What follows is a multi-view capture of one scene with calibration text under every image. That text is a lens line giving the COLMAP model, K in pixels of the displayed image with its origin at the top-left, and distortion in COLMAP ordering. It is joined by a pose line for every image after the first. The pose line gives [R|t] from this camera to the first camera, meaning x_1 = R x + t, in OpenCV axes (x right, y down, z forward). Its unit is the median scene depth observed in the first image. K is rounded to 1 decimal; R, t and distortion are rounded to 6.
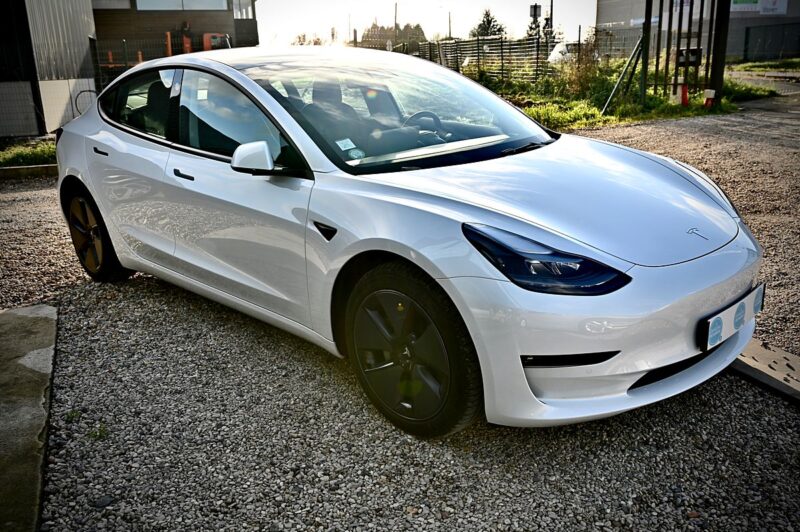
lens RADIAL K [[717.1, 0, 400.0], [0, 717.1, 266.0], [0, 0, 1]] dist [-0.006216, -0.000182]
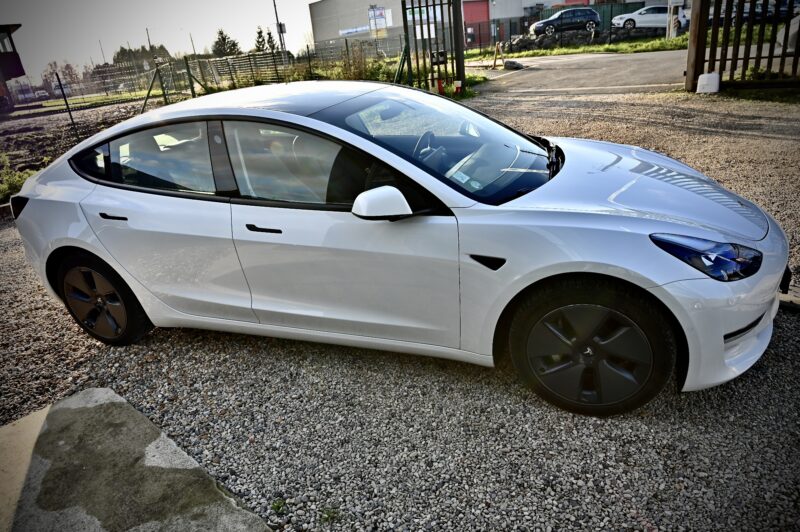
lens RADIAL K [[532.6, 0, 400.1], [0, 532.6, 275.5], [0, 0, 1]] dist [-0.004561, -0.000132]
pose [[0.907731, -0.222660, 0.355593, -0.348226], [0.187357, 0.973479, 0.131288, -0.107829], [-0.375395, -0.052551, 0.925374, 0.210622]]
